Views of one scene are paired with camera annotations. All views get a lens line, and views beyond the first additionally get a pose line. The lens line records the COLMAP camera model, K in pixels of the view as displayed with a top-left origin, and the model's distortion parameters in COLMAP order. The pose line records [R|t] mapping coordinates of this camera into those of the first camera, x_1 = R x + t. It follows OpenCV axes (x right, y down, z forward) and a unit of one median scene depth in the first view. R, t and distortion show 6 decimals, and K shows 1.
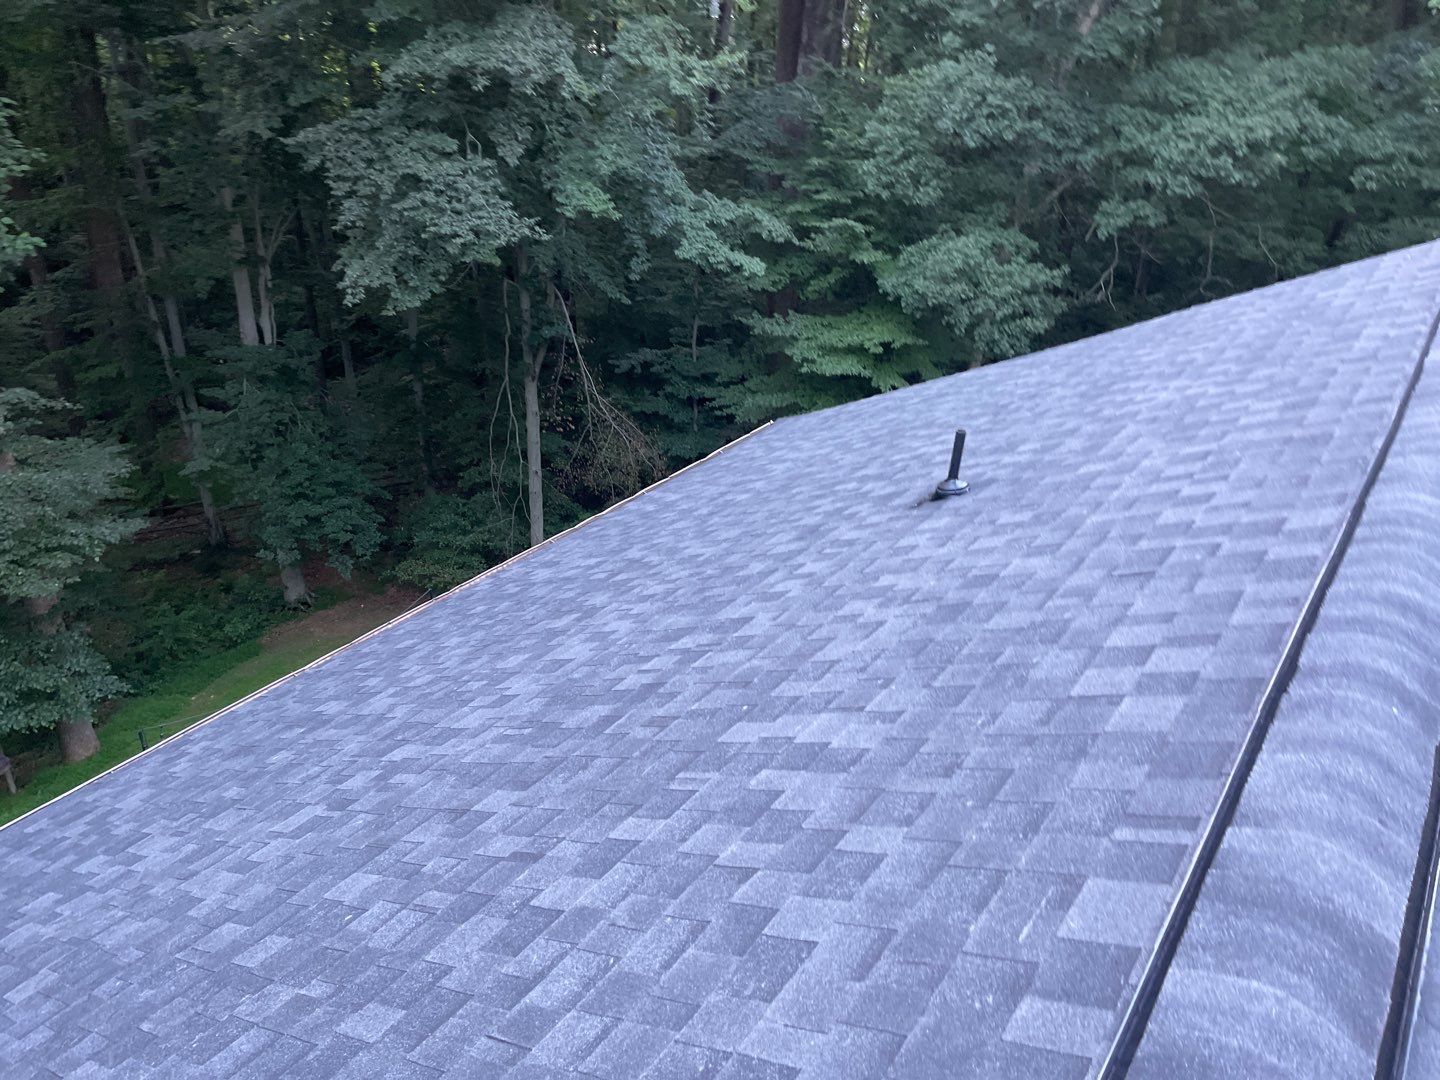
lens RADIAL K [[1065.2, 0, 710.0], [0, 1065.2, 567.1], [0, 0, 1]] dist [0.060012, -0.088819]
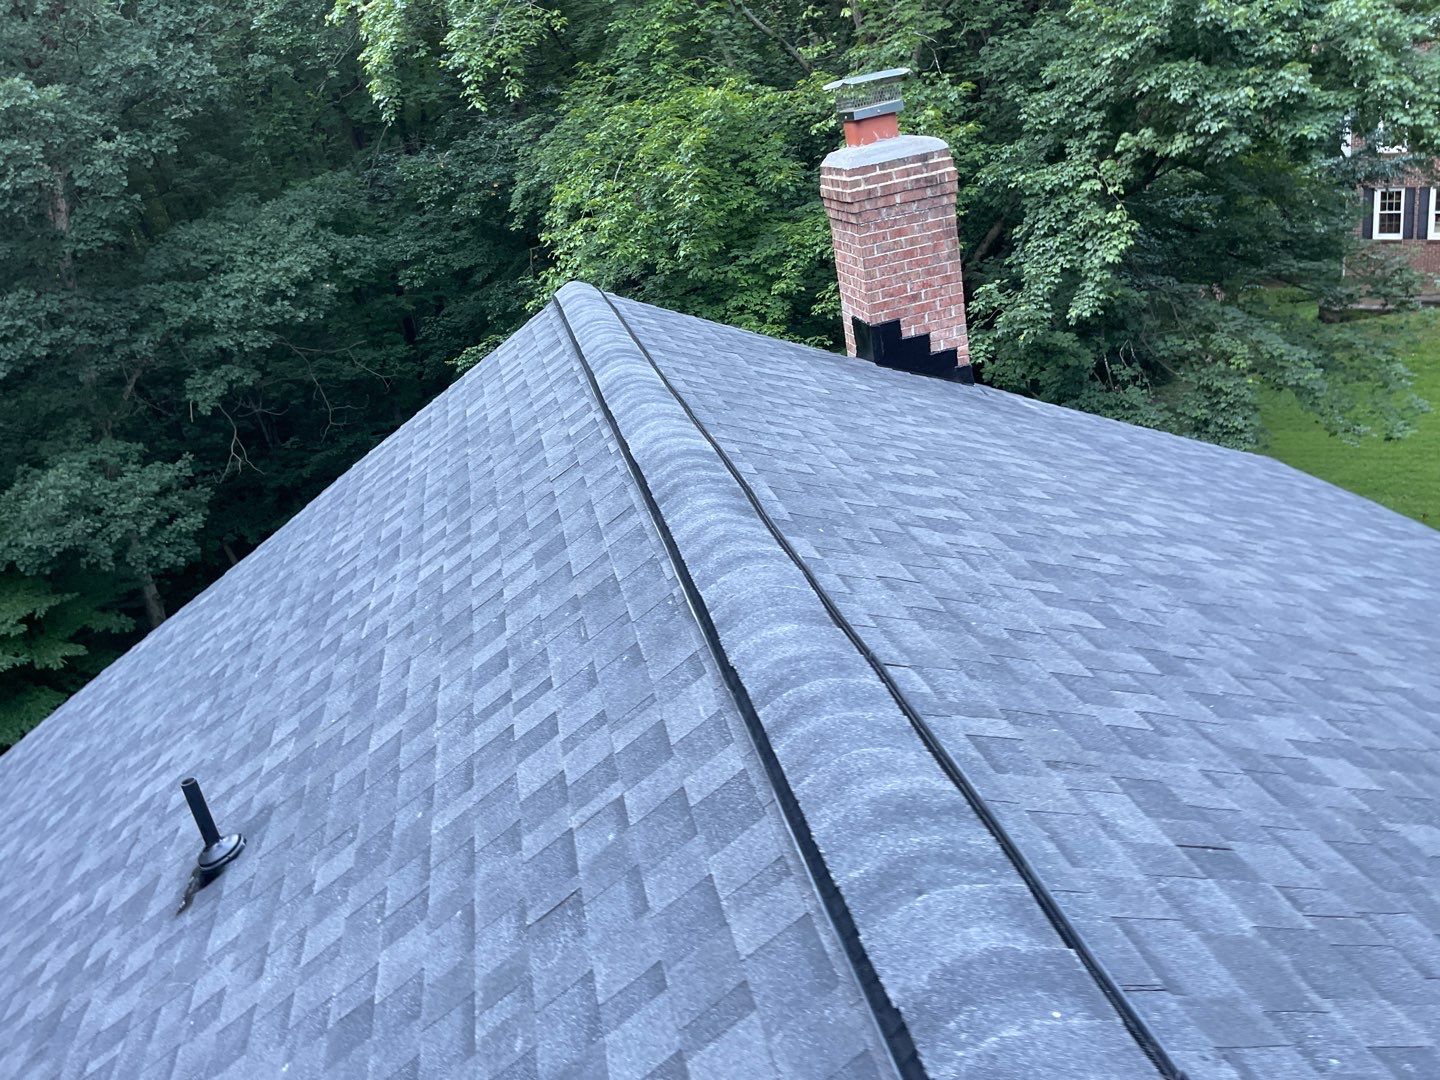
lens RADIAL K [[1065.2, 0, 755.4], [0, 1065.2, 536.3], [0, 0, 1]] dist [0.060012, -0.088819]
pose [[0.630021, -0.438186, 0.641144, 0.087488], [0.525956, 0.848186, 0.062856, -0.109914], [-0.571352, 0.297613, 0.764842, 0.205166]]
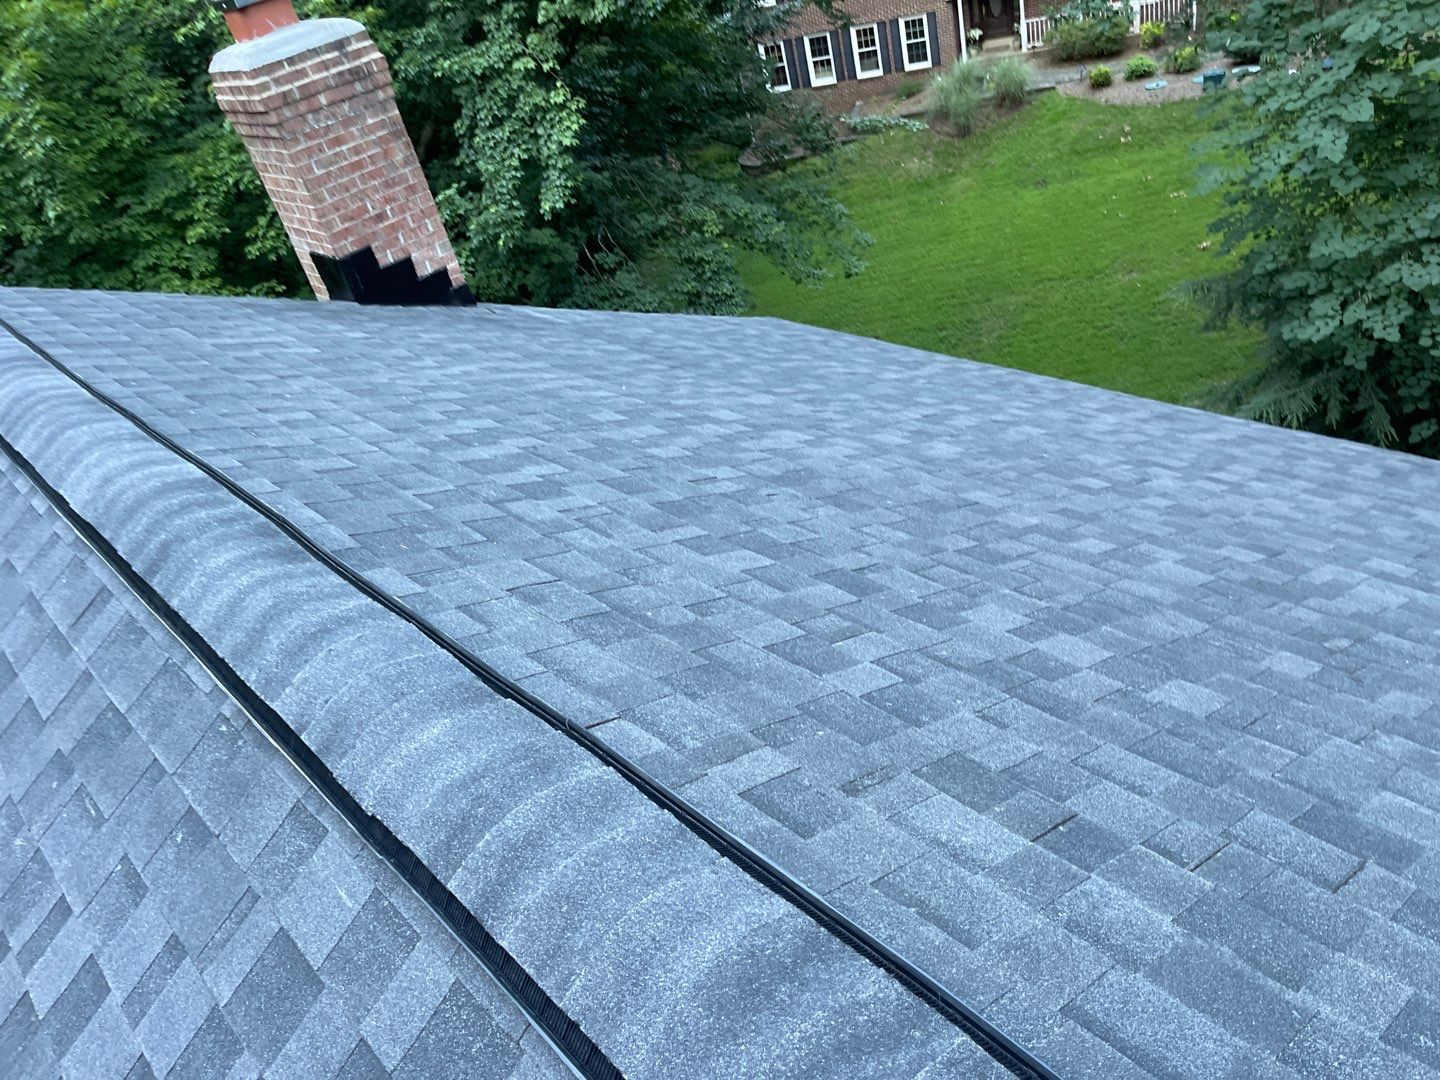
lens RADIAL K [[1065.2, 0, 743.6], [0, 1065.2, 550.9], [0, 0, 1]] dist [0.060012, -0.088819]
pose [[0.169287, -0.623057, 0.763637, 0.189177], [0.649247, 0.653442, 0.389220, -0.138493], [-0.741499, 0.429899, 0.515137, 0.318580]]
